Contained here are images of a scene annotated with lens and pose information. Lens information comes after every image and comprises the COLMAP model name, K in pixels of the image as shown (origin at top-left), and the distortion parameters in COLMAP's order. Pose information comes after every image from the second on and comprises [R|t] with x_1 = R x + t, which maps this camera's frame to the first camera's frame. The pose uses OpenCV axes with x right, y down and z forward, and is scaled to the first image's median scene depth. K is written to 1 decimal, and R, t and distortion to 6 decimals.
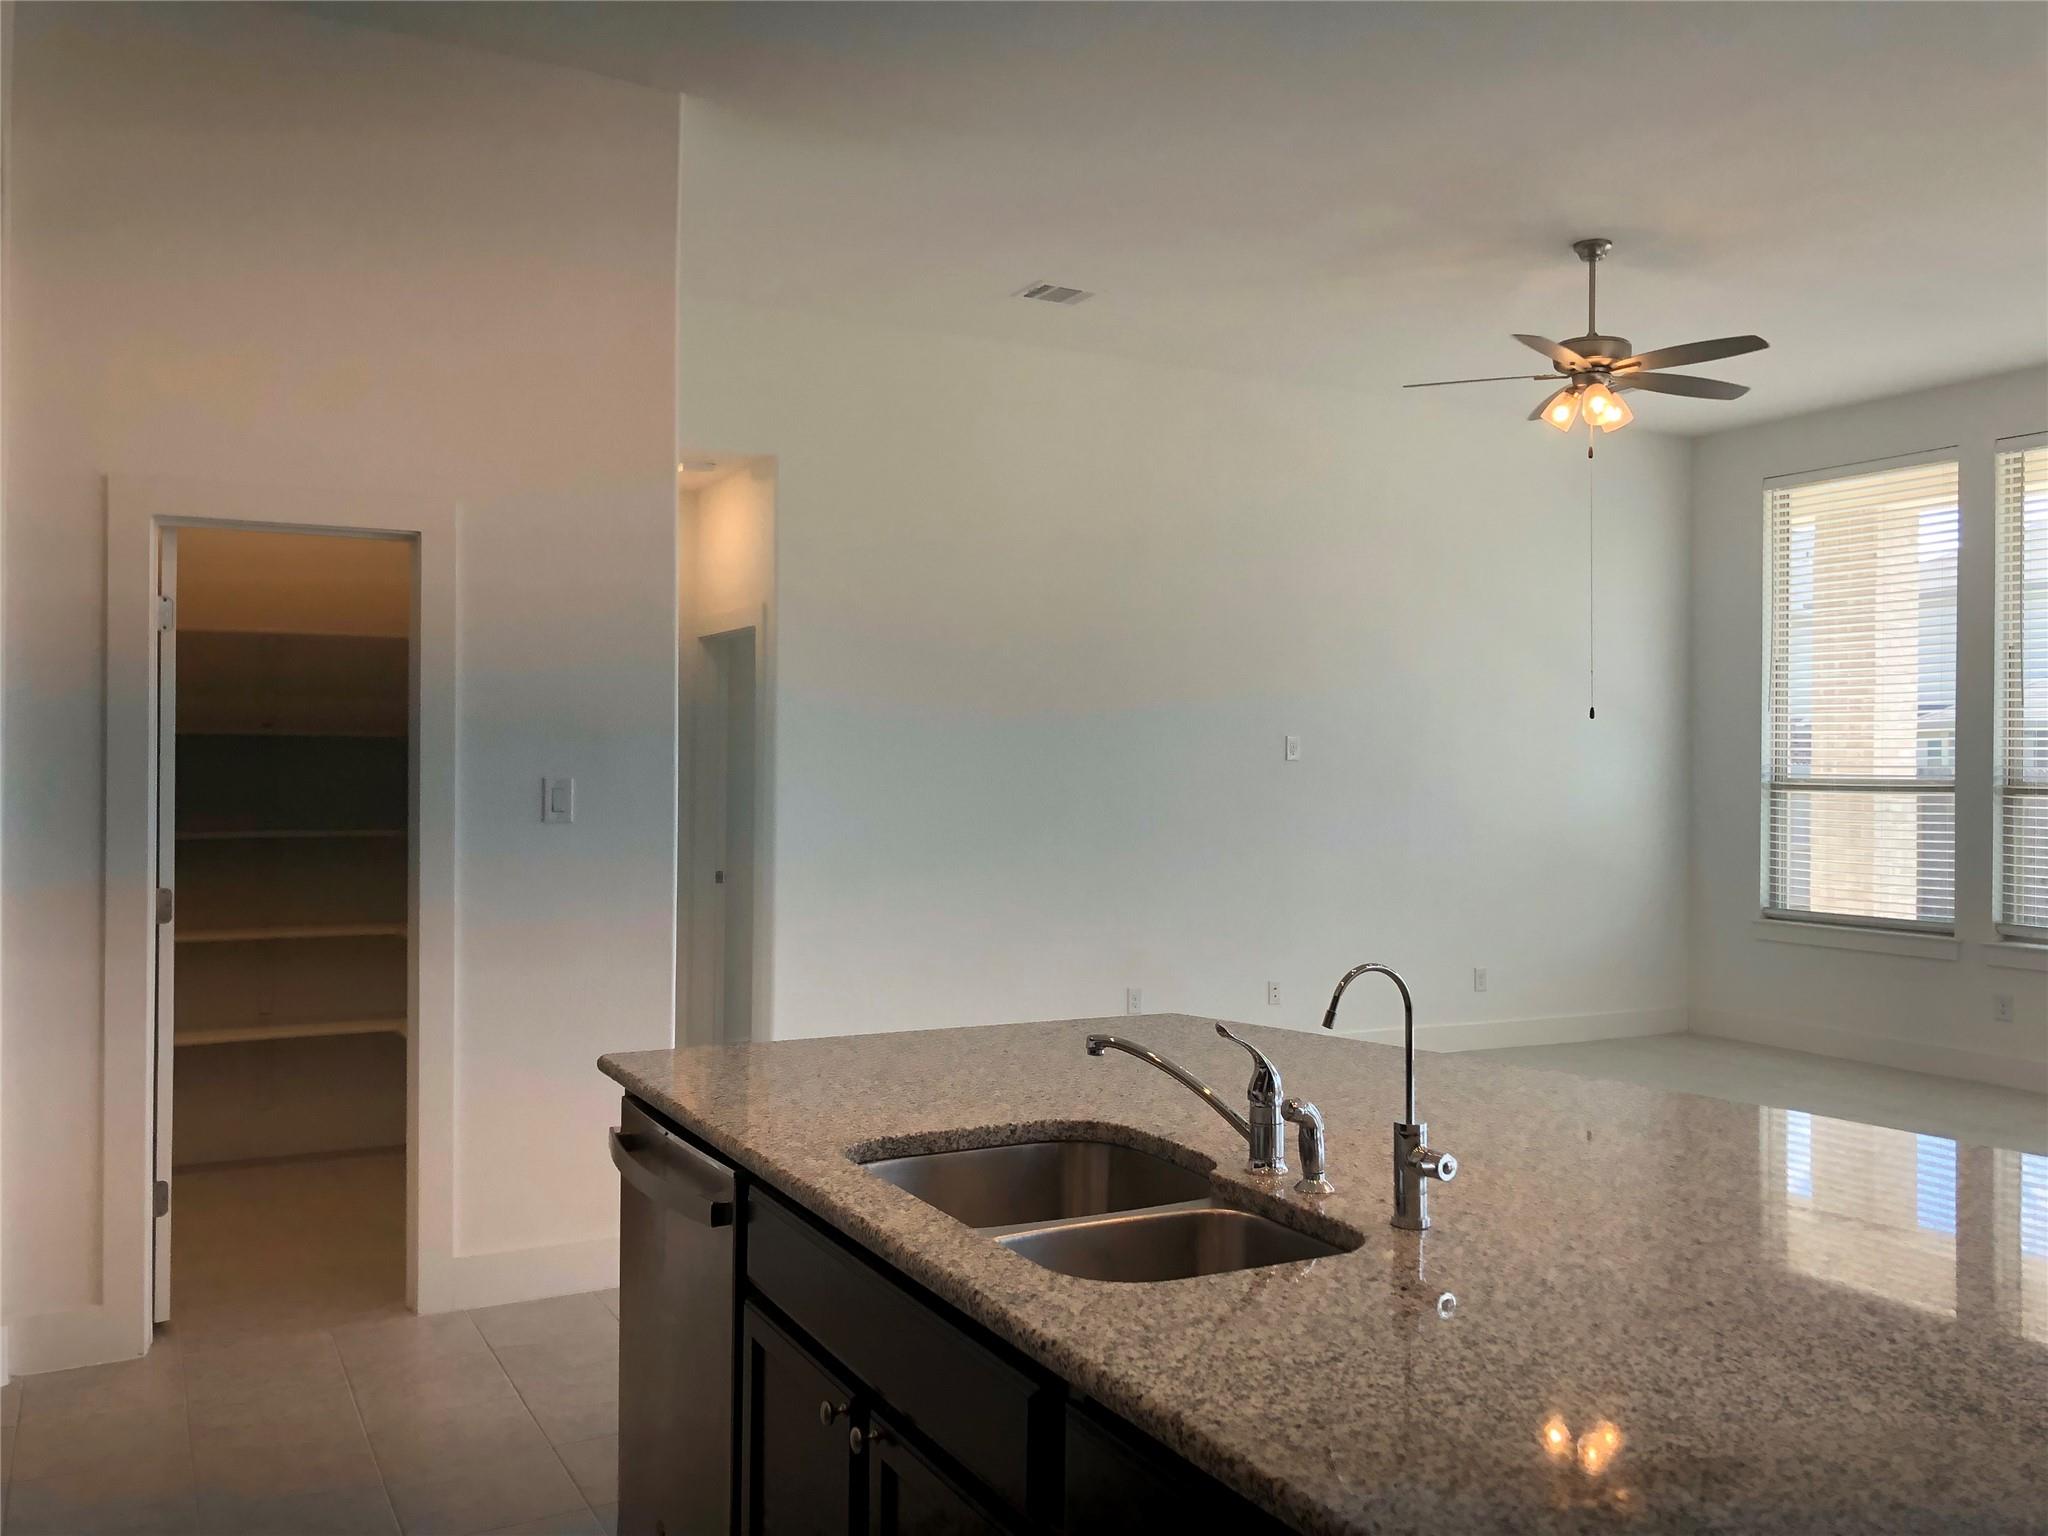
lens RADIAL K [[1675.7, 0, 1024.0], [0, 1675.7, 768.0], [0, 0, 1]] dist [0.090103, -0.181709]
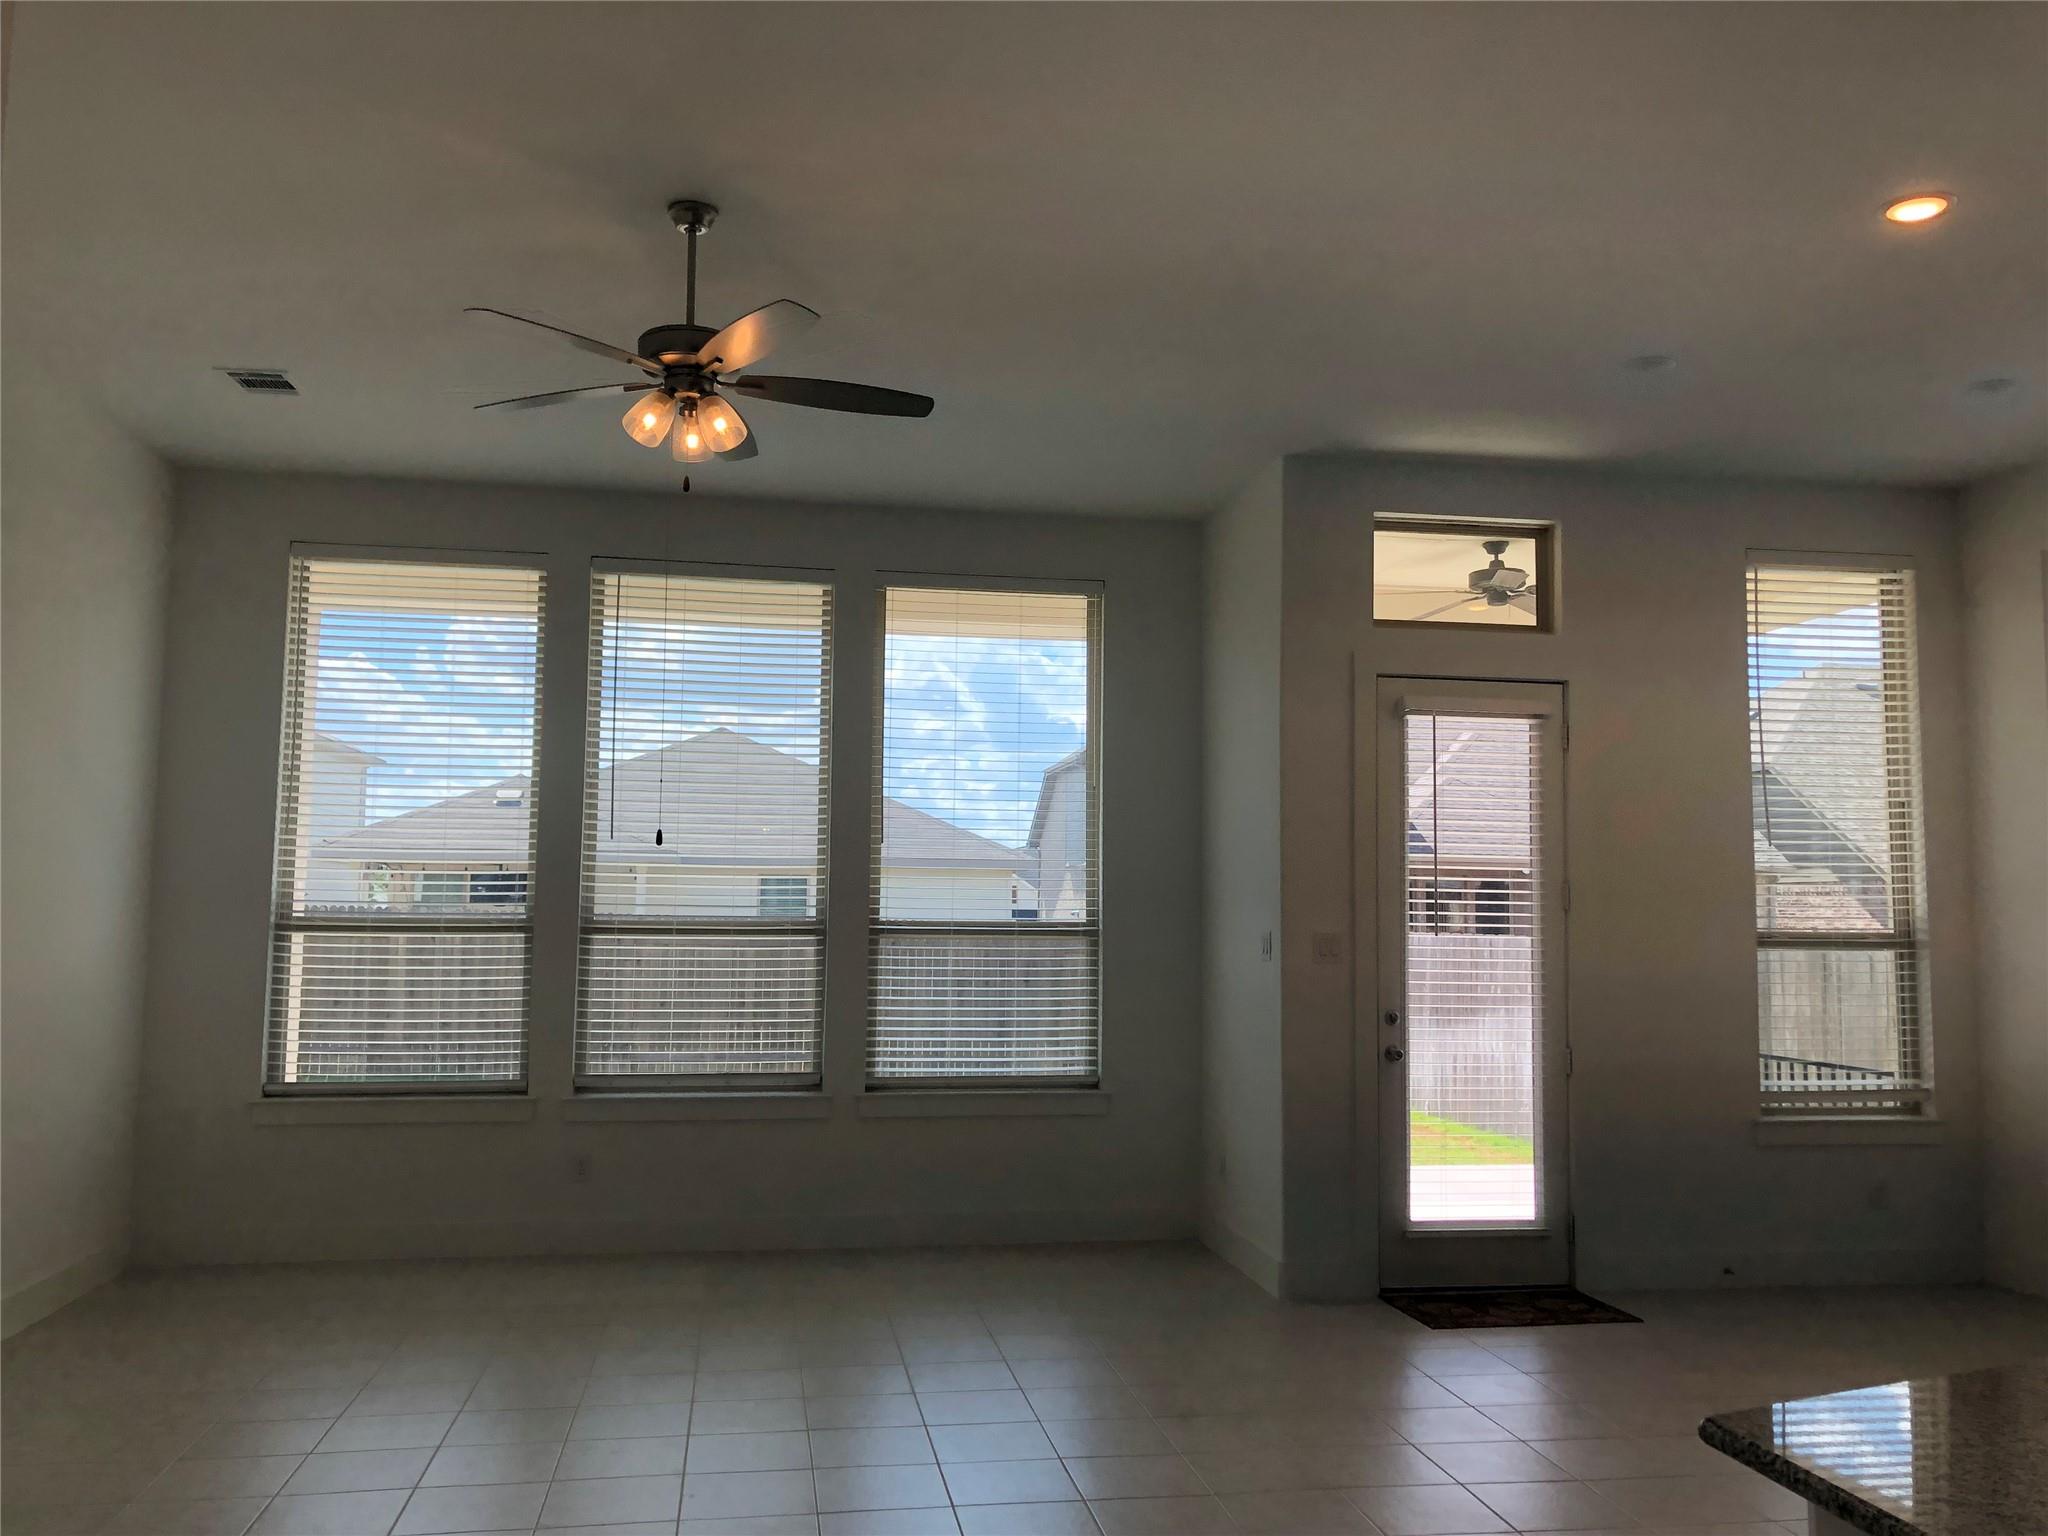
lens RADIAL K [[1675.7, 0, 1024.0], [0, 1675.7, 768.0], [0, 0, 1]] dist [0.090103, -0.181709]
pose [[0.308446, 0.080600, 0.947821, -0.234739], [-0.008367, 0.996595, -0.082025, -0.001280], [-0.951205, 0.017370, 0.308070, 0.482935]]
